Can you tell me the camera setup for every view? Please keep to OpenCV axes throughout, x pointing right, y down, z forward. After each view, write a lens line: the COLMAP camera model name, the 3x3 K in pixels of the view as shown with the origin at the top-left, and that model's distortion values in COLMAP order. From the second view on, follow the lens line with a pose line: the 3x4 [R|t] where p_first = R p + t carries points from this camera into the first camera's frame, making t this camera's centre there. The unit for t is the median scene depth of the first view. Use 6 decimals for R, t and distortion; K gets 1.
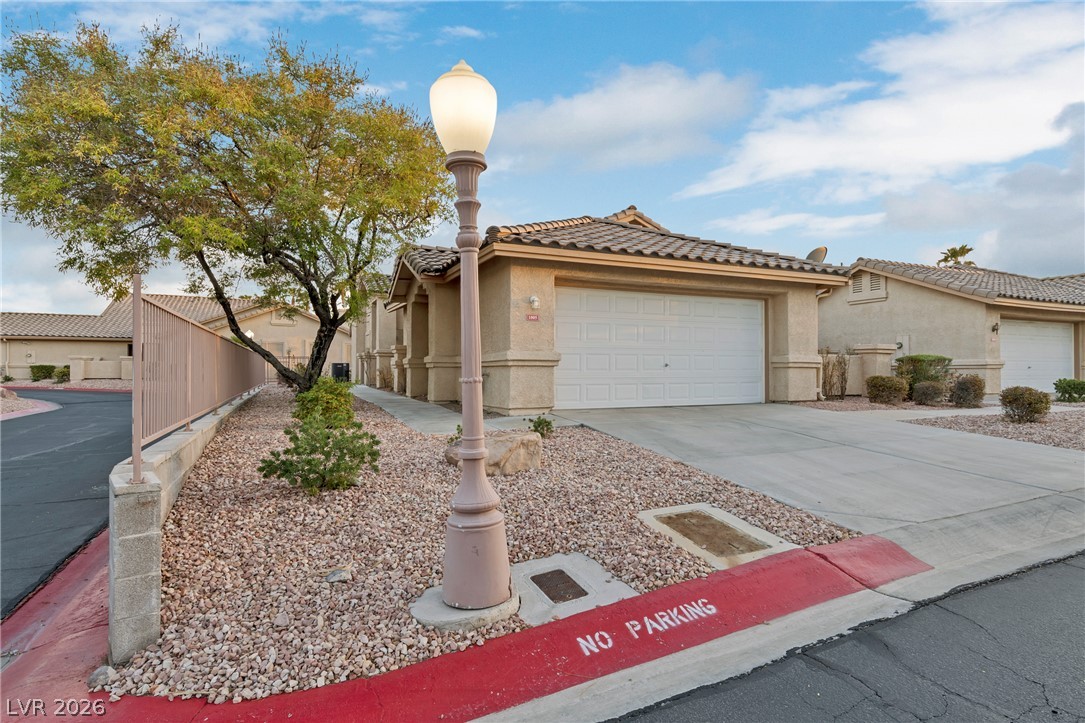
lens RADIAL K [[573.7, 0, 544.0], [0, 573.7, 367.2], [0, 0, 1]] dist [0.007798, -0.004985]
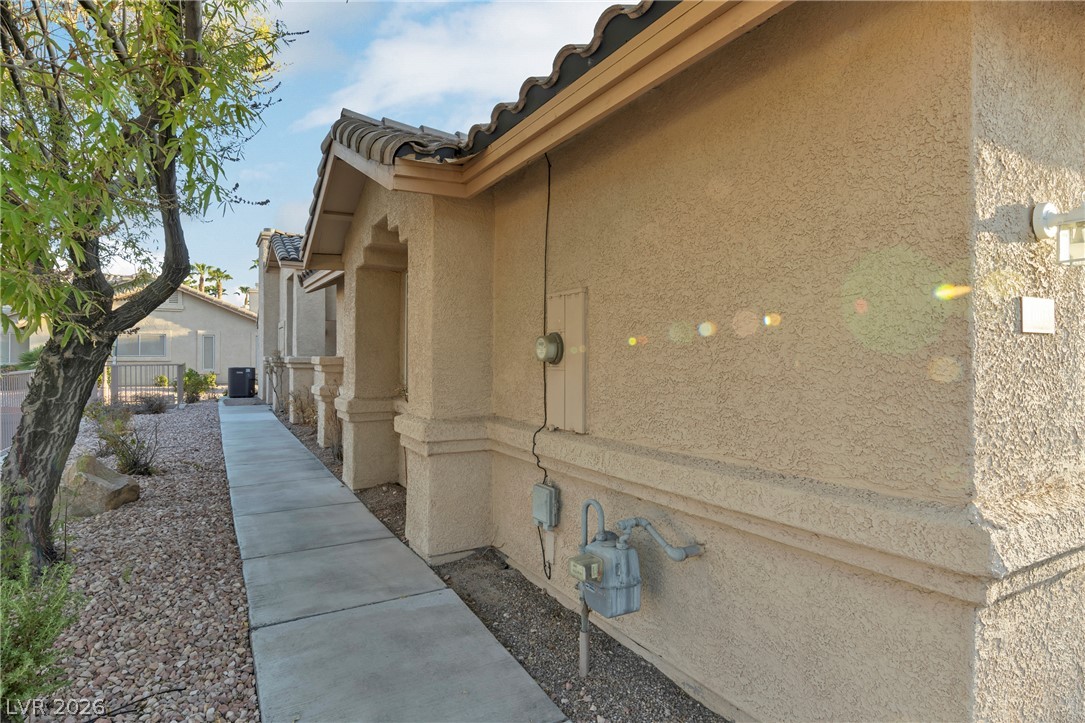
lens RADIAL K [[573.7, 0, 541.4], [0, 573.7, 359.3], [0, 0, 1]] dist [0.007798, -0.004985]
pose [[0.995068, 0.001857, 0.099176, -0.134948], [-0.003134, 0.999914, 0.012727, -0.050837], [-0.099143, -0.012975, 0.994989, 0.558309]]
